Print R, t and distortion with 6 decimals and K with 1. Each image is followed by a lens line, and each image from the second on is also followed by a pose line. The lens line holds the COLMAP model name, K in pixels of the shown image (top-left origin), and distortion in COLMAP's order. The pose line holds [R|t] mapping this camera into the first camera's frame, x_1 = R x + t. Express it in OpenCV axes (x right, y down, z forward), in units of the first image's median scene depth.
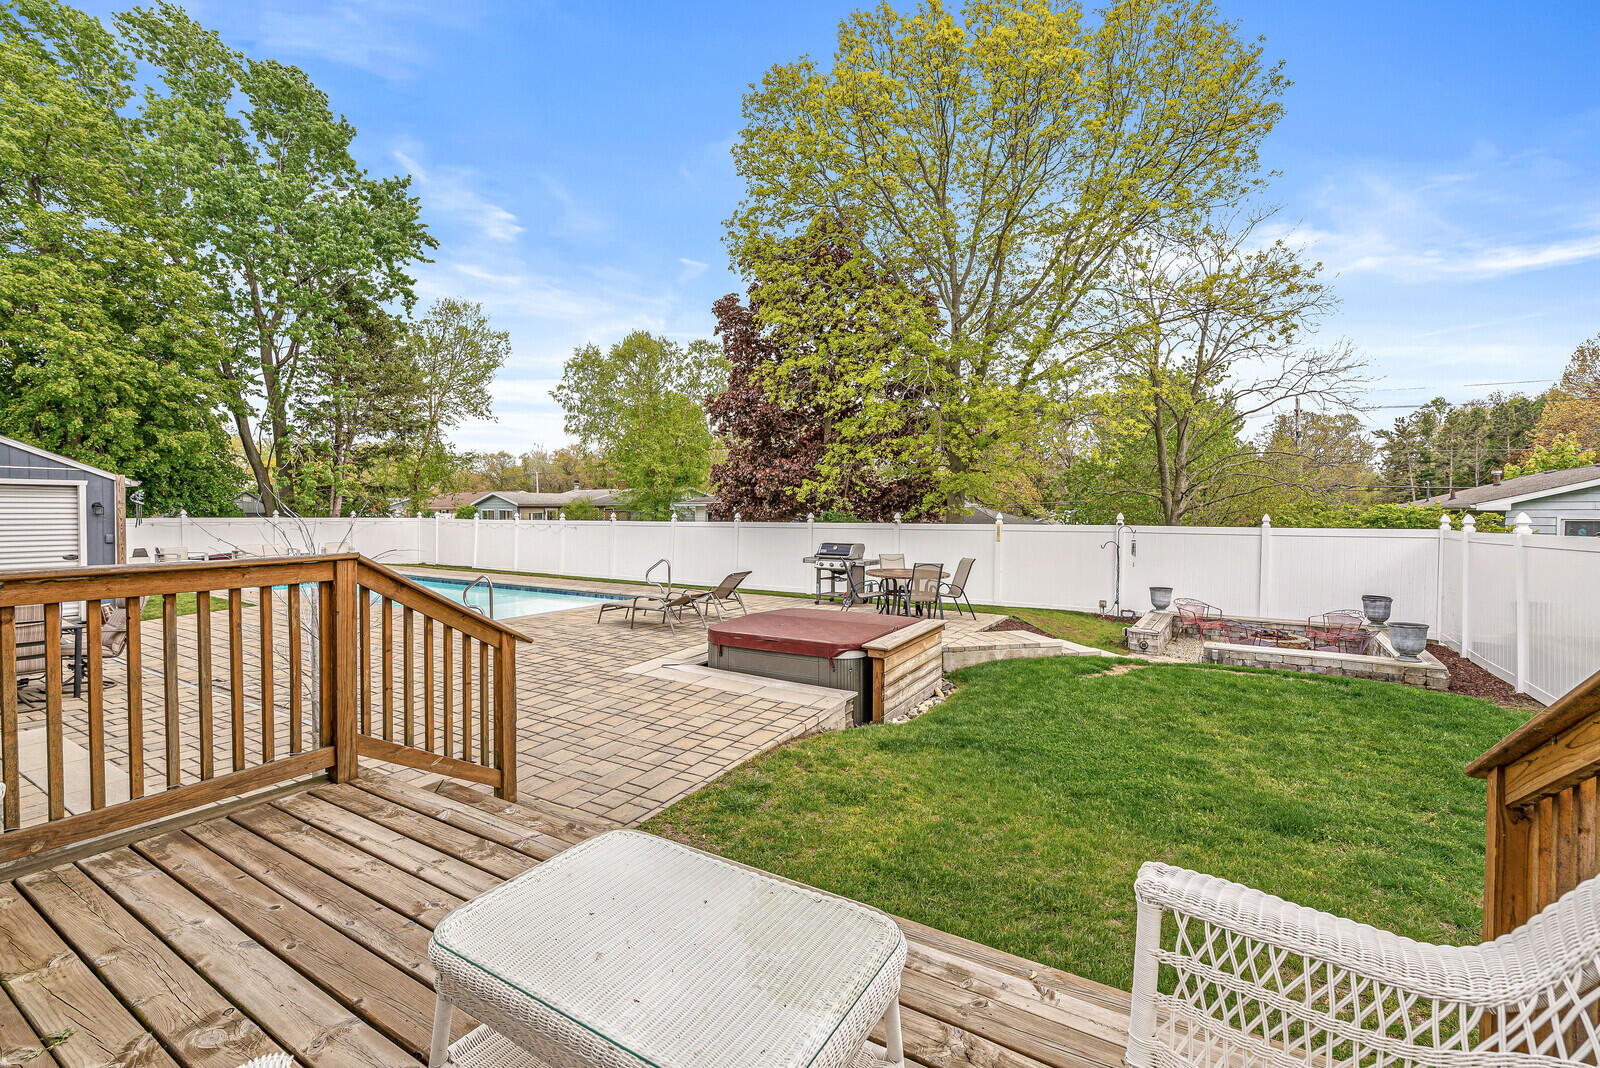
lens RADIAL K [[689.2, 0, 793.3], [0, 689.2, 524.2], [0, 0, 1]] dist [0.001169, -0.000815]
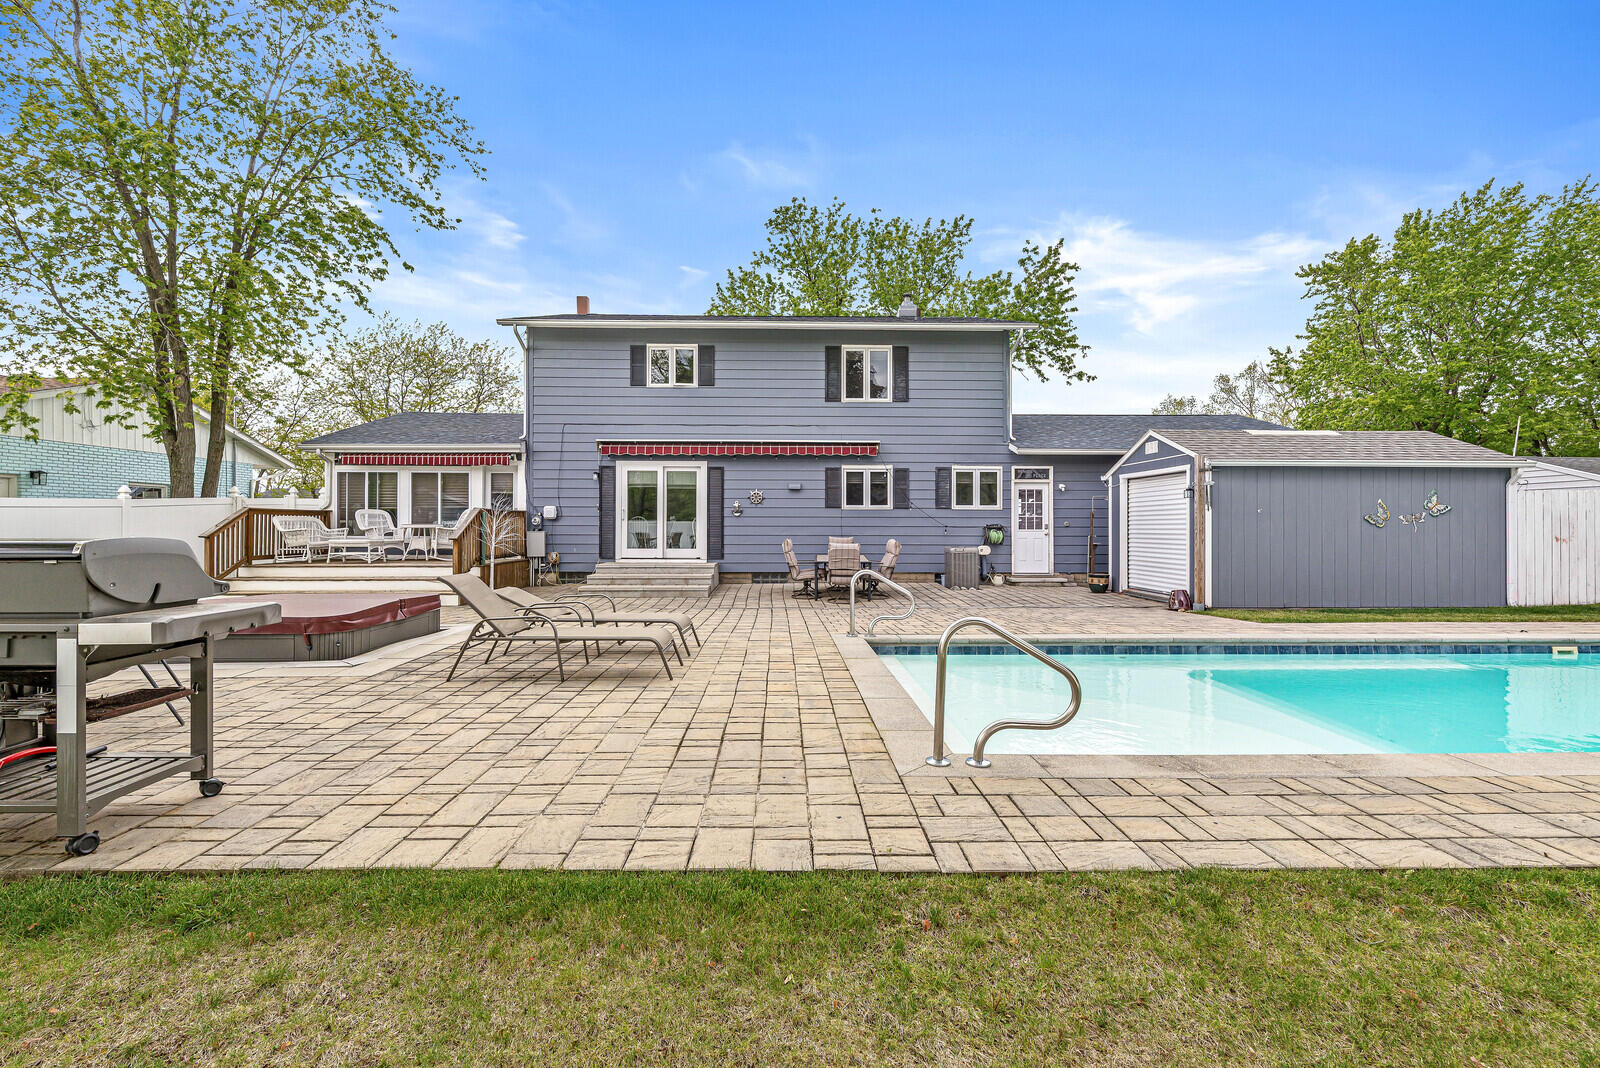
lens RADIAL K [[689.2, 0, 793.3], [0, 689.2, 524.2], [0, 0, 1]] dist [0.001169, -0.000815]
pose [[-0.838942, -0.006661, -0.544180, -0.003333], [-0.012609, 0.999895, 0.007200, 0.020506], [0.544075, 0.012902, -0.838938, 1.327169]]
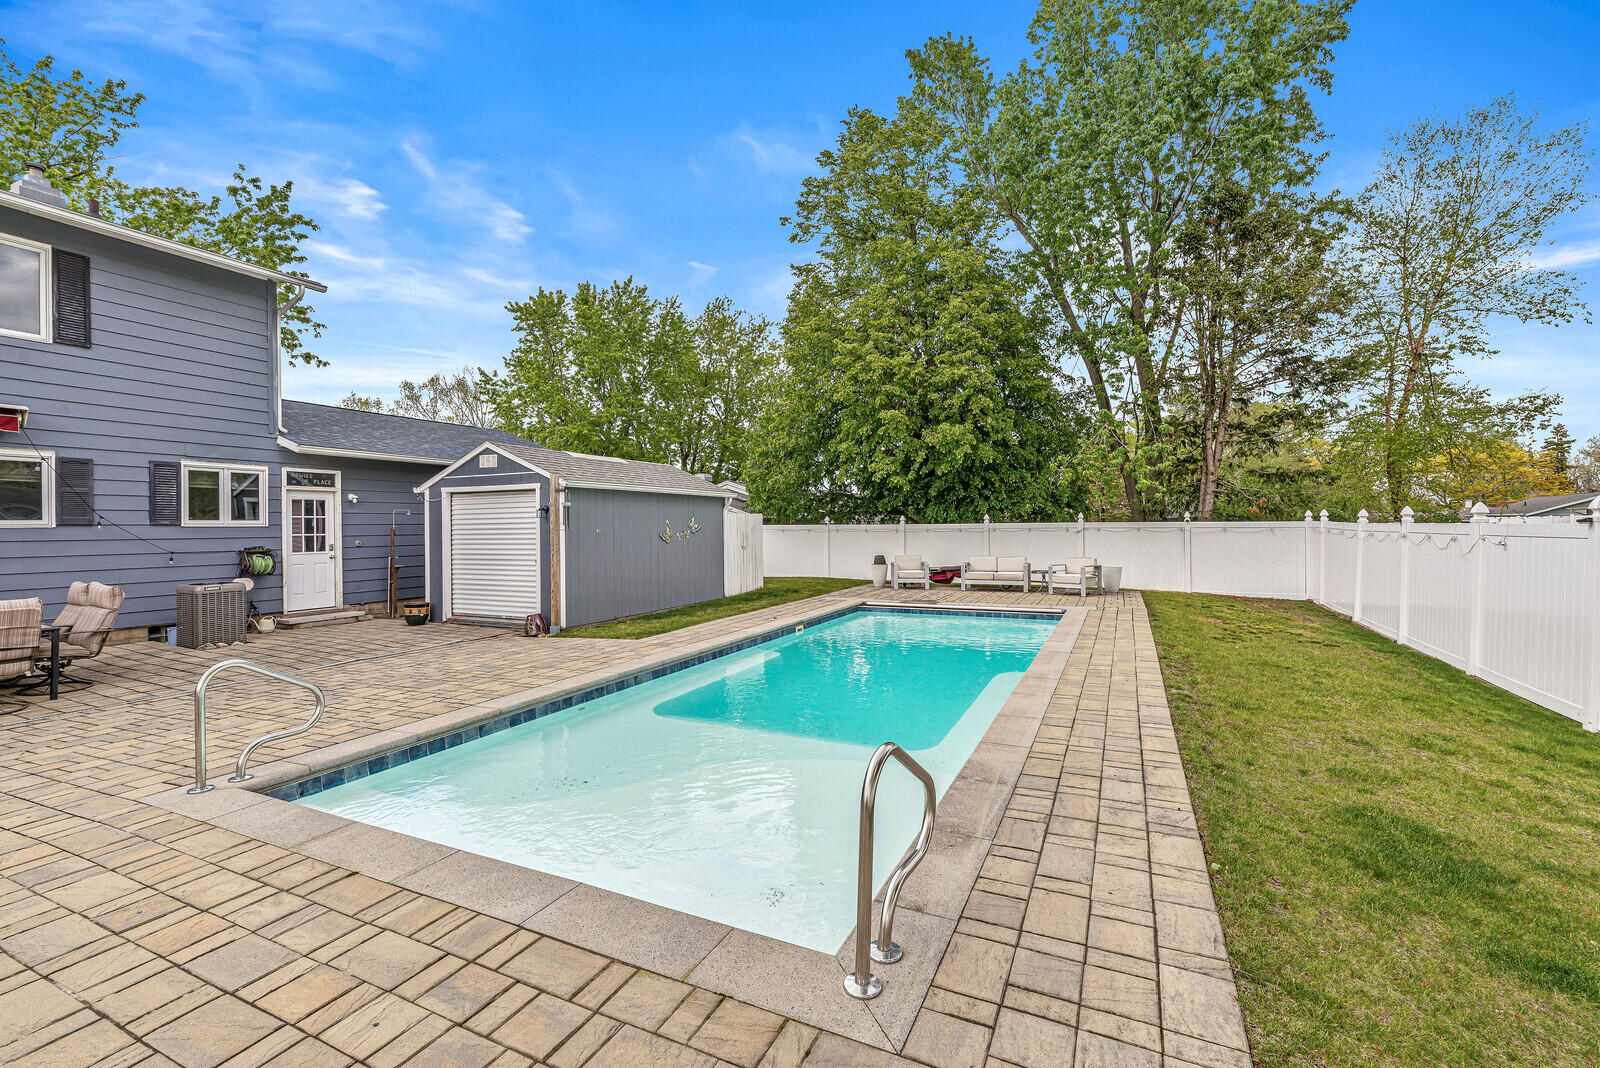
lens RADIAL K [[683.8, 0, 793.0], [0, 683.8, 526.1], [0, 0, 1]] dist [0.005754, -0.003259]
pose [[0.105741, -0.003516, -0.994388, -0.029382], [-0.004999, 0.999979, -0.004067, -0.000679], [0.994381, 0.005401, 0.105721, 1.088512]]
